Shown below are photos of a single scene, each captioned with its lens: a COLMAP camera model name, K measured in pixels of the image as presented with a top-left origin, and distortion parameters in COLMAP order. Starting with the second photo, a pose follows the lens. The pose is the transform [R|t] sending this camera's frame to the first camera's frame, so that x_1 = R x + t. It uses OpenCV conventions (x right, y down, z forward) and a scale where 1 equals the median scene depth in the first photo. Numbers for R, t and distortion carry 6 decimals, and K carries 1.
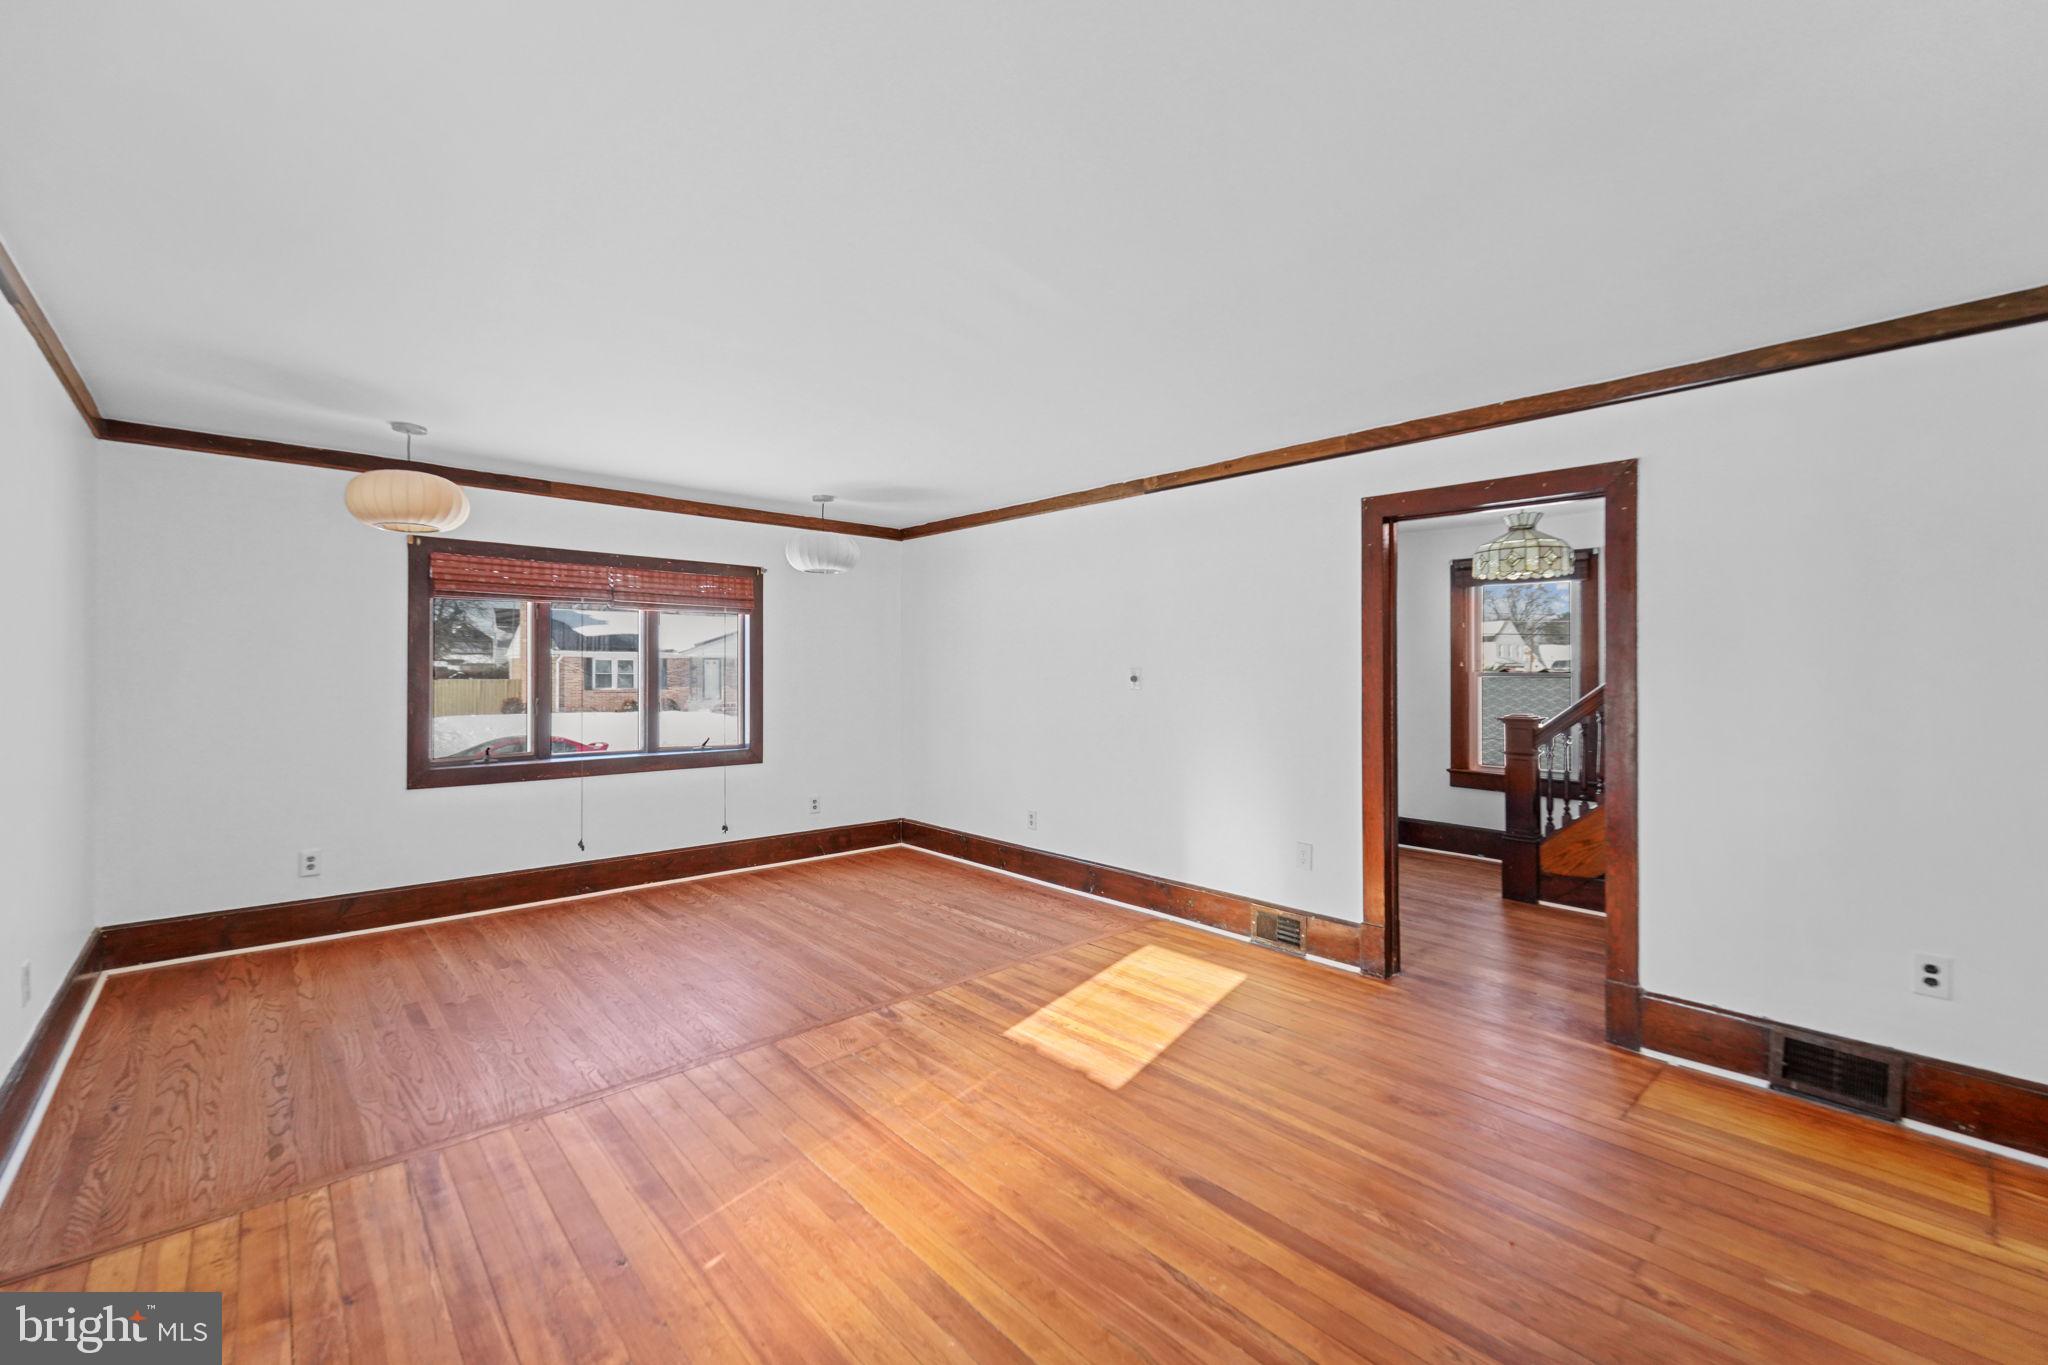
lens RADIAL K [[841.4, 0, 1013.6], [0, 841.4, 671.2], [0, 0, 1]] dist [0.002601, -0.002995]
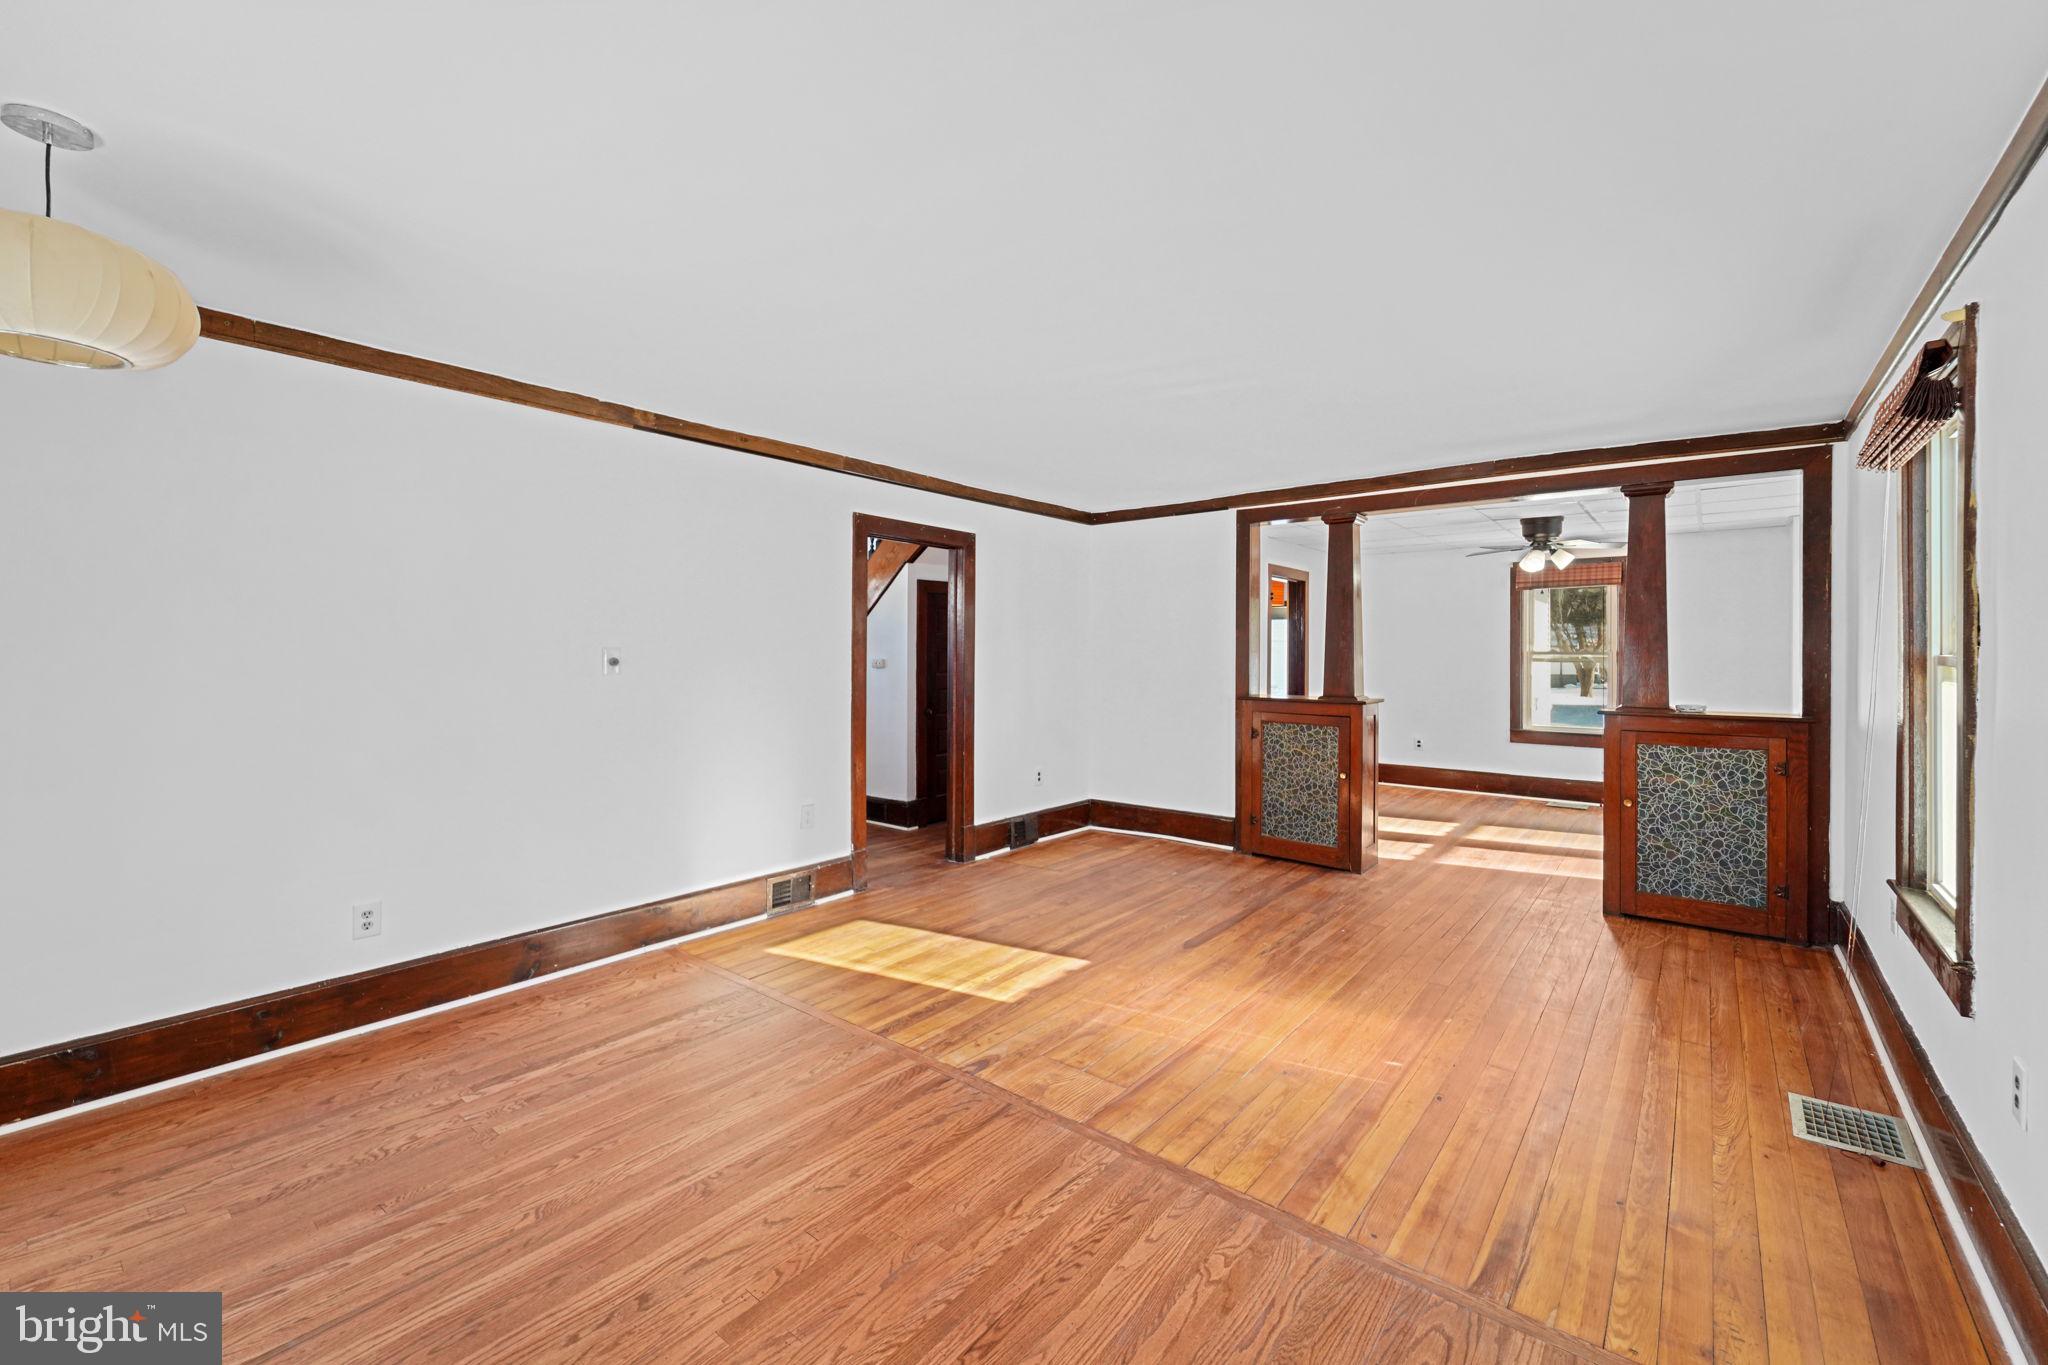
lens RADIAL K [[841.4, 0, 1018.1], [0, 841.4, 664.6], [0, 0, 1]] dist [0.002601, -0.002995]
pose [[-0.159822, -0.023240, 0.986872, -0.838617], [-0.006730, 0.999725, 0.022453, -0.011233], [-0.987123, -0.003053, -0.159935, 0.942011]]
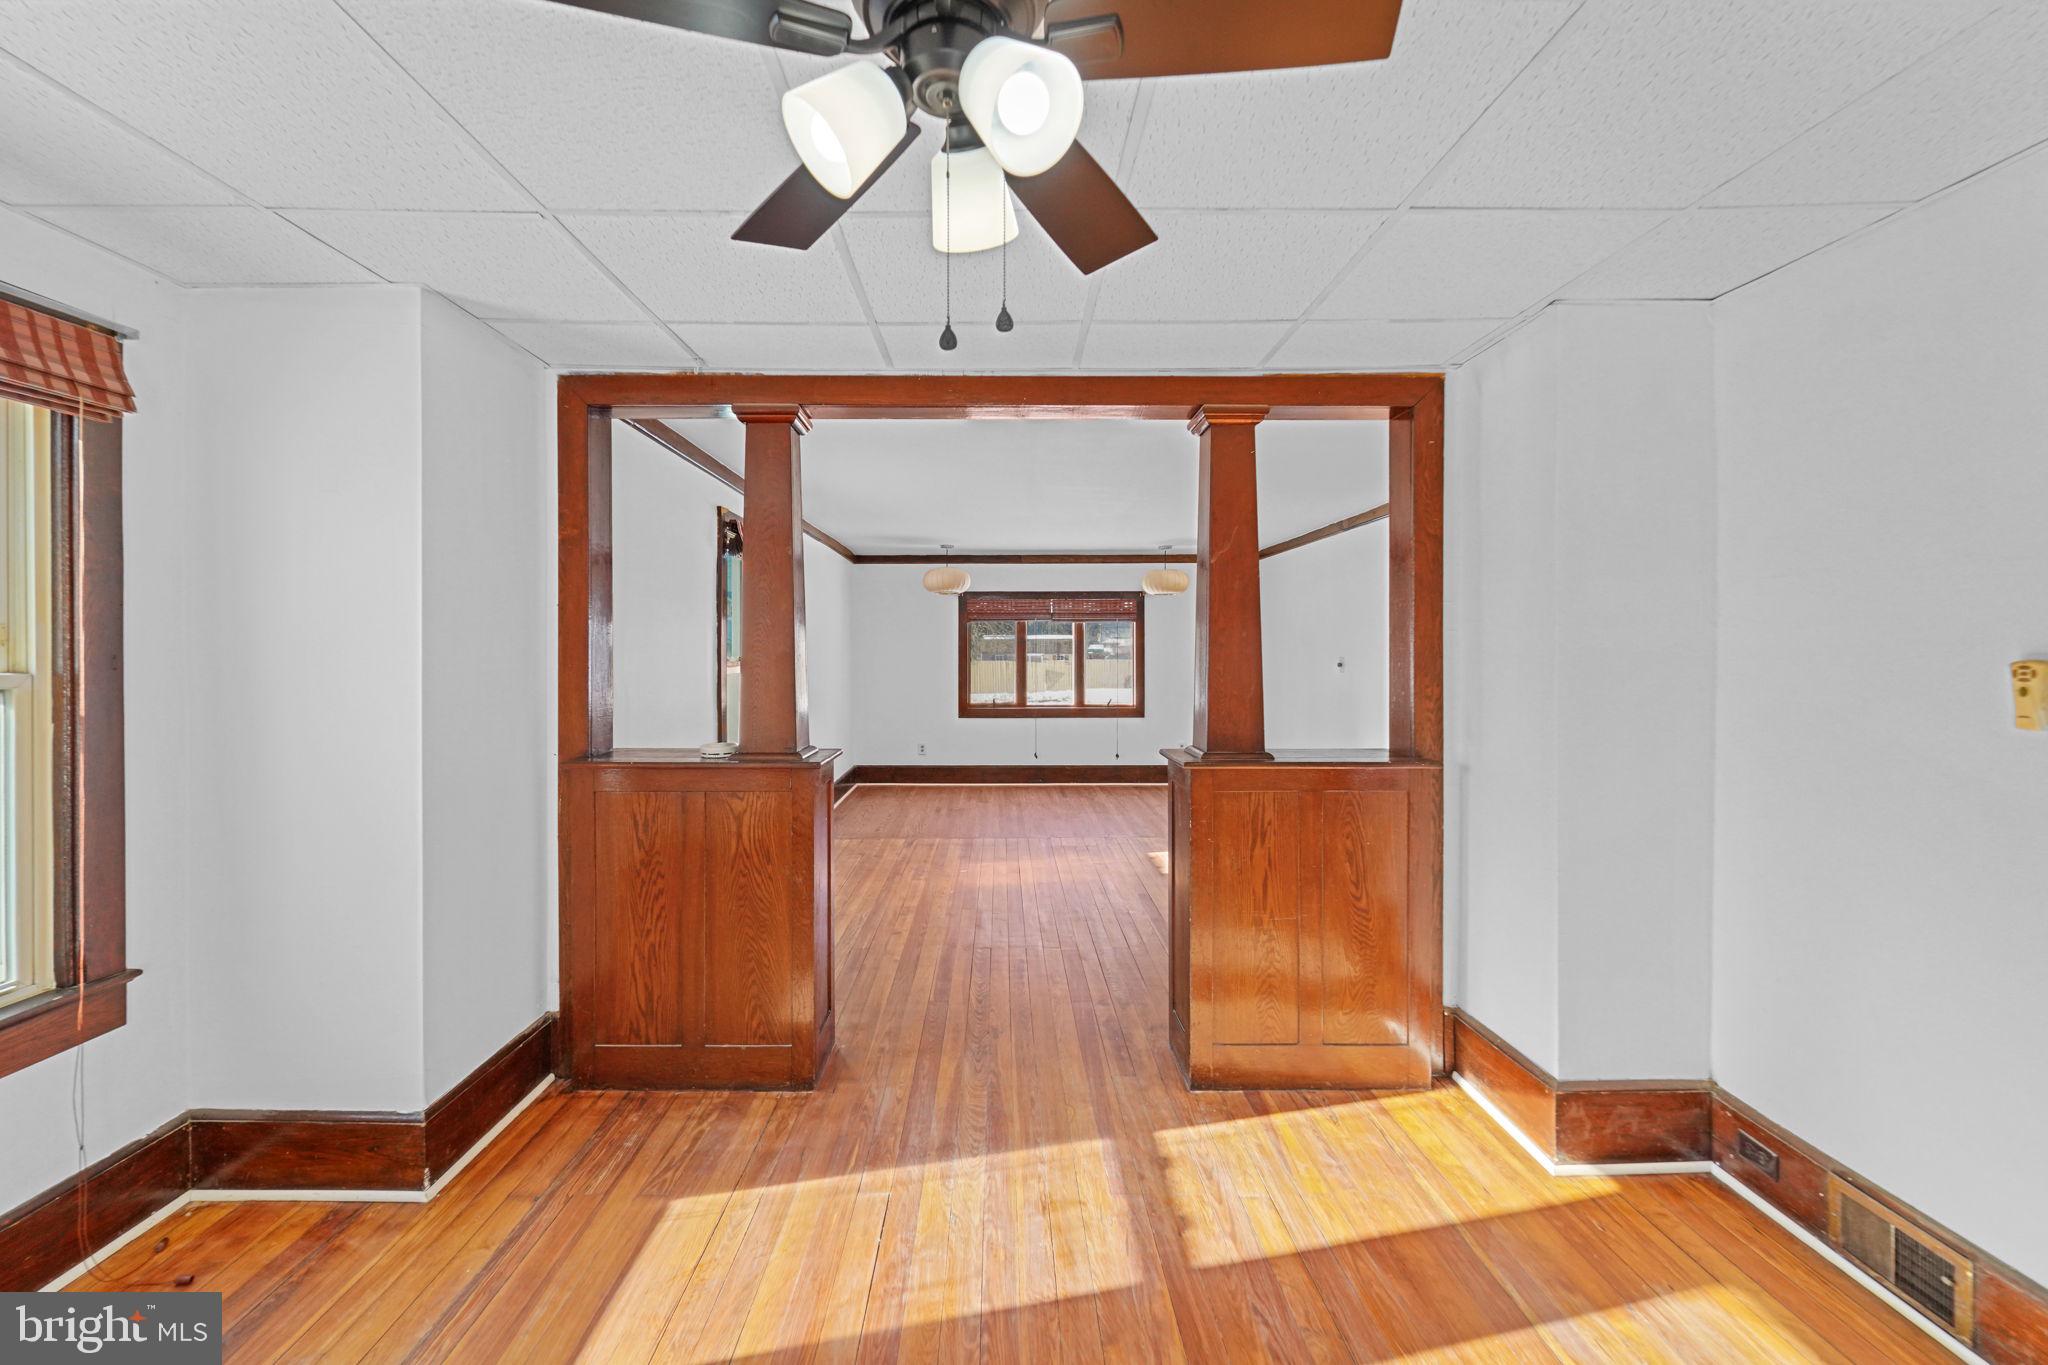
lens RADIAL K [[841.4, 0, 993.2], [0, 841.4, 675.1], [0, 0, 1]] dist [0.002601, -0.002995]
pose [[0.742860, 0.011716, -0.669345, 0.807699], [0.007374, 0.999643, 0.025682, -0.016995], [0.669406, -0.024014, 0.742508, -0.519150]]
